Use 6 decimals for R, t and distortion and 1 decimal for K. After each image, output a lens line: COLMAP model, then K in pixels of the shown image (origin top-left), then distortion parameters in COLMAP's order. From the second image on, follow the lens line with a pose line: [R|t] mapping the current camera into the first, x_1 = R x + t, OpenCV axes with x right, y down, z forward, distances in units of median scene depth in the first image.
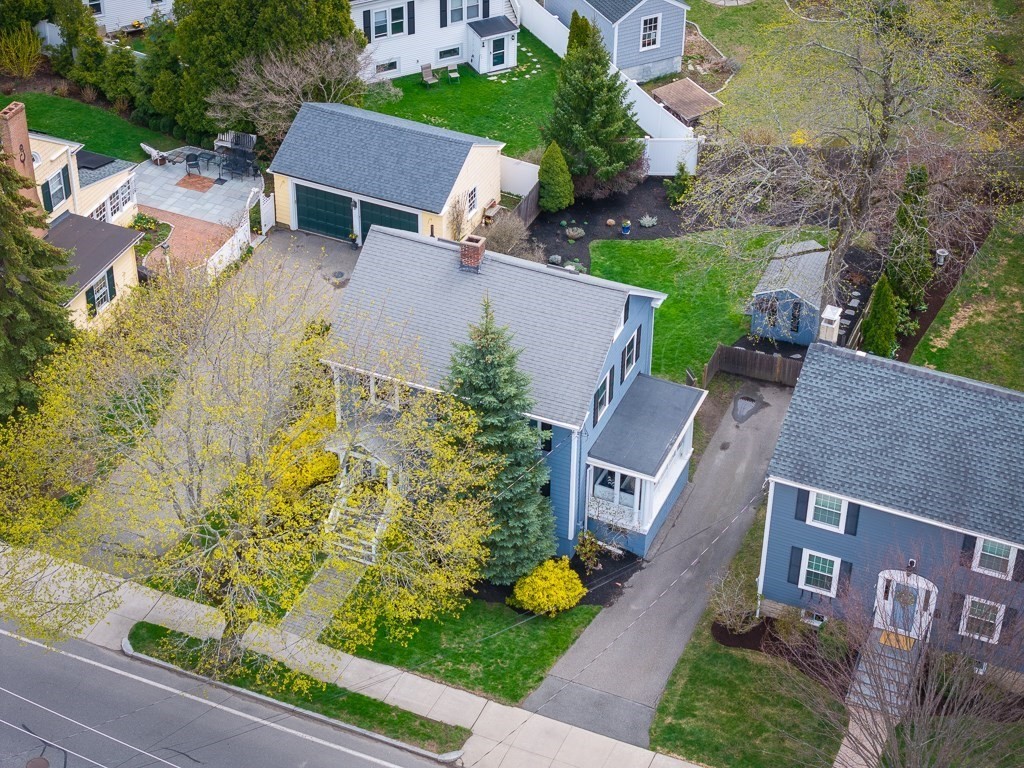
lens RADIAL K [[2071.2, 0, 511.0], [0, 2071.2, 383.8], [0, 0, 1]] dist [0.090177, 0.000000]
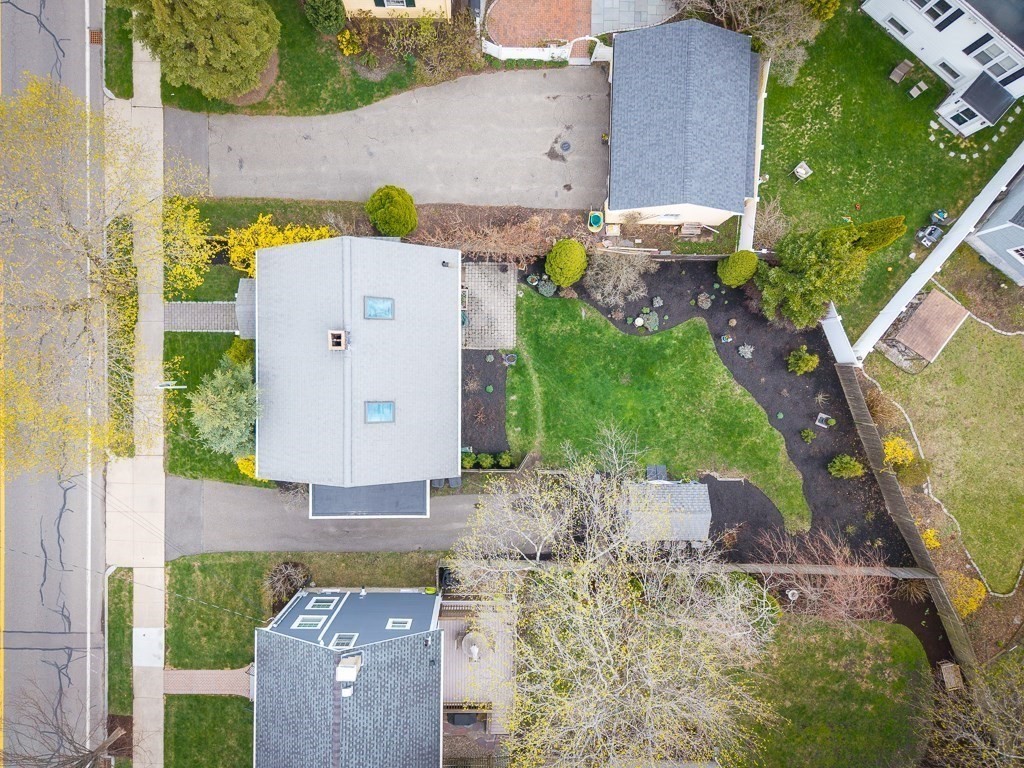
lens RADIAL K [[698.3, 0, 508.4], [0, 698.3, 381.5], [0, 0, 1]] dist [0.024096, 0.003865]
pose [[0.389618, 0.920937, 0.008597, 0.027285], [-0.547373, 0.224048, 0.806341, -0.336890], [0.740663, -0.318870, 0.591389, 0.693319]]
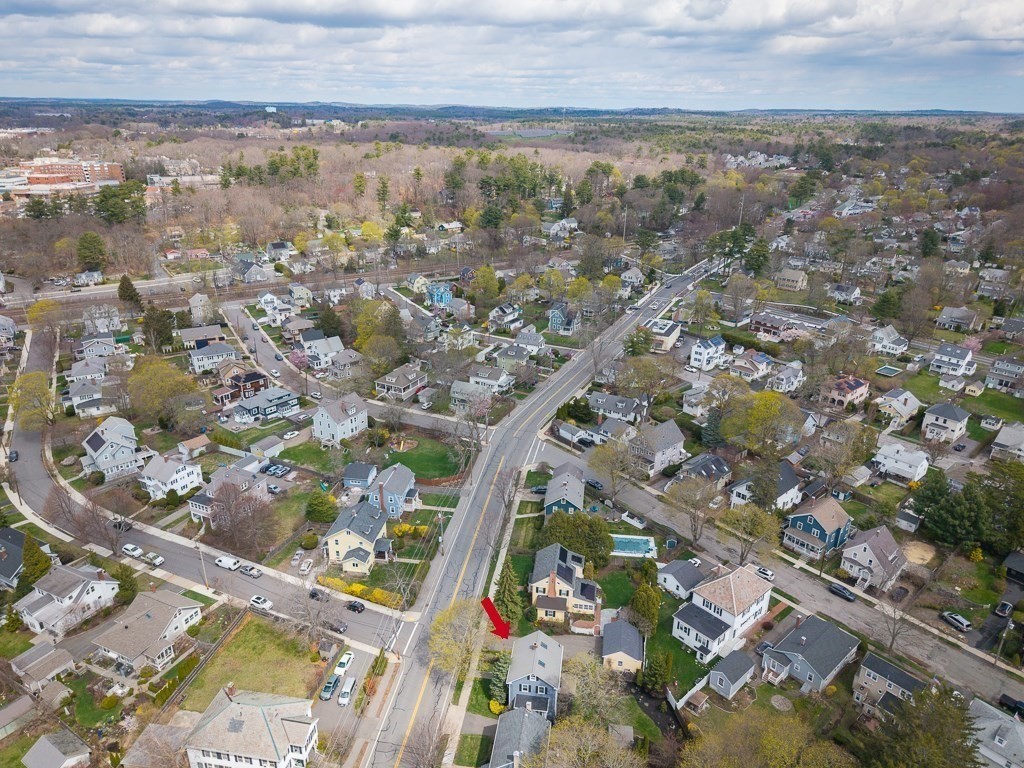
lens RADIAL K [[698.3, 0, 511.4], [0, 698.3, 383.0], [0, 0, 1]] dist [0.024096, 0.003865]
pose [[0.261608, 0.362683, -0.894439, 0.995778], [-0.586751, 0.795569, 0.150978, -0.631459], [0.766345, 0.485316, 0.420932, -0.028882]]
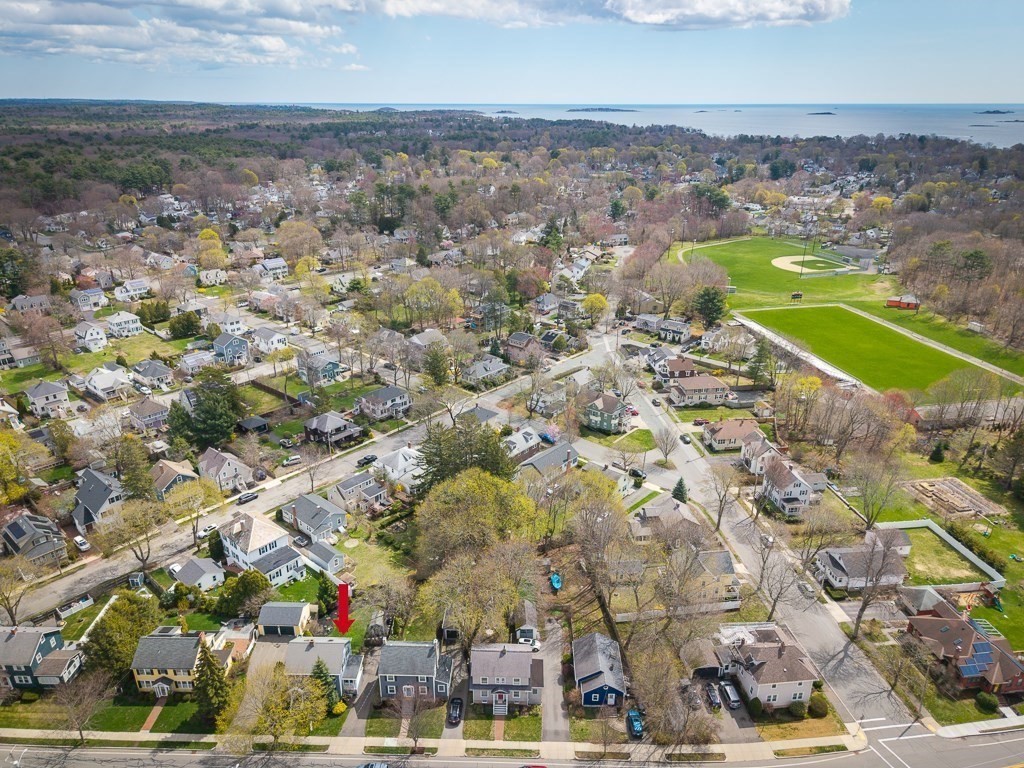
lens RADIAL K [[698.3, 0, 511.5], [0, 698.3, 384.1], [0, 0, 1]] dist [0.024096, 0.003865]
pose [[0.928848, -0.150011, 0.338730, -0.042431], [0.226679, 0.953342, -0.199388, -0.173259], [-0.293015, 0.261984, 0.919514, -0.713788]]
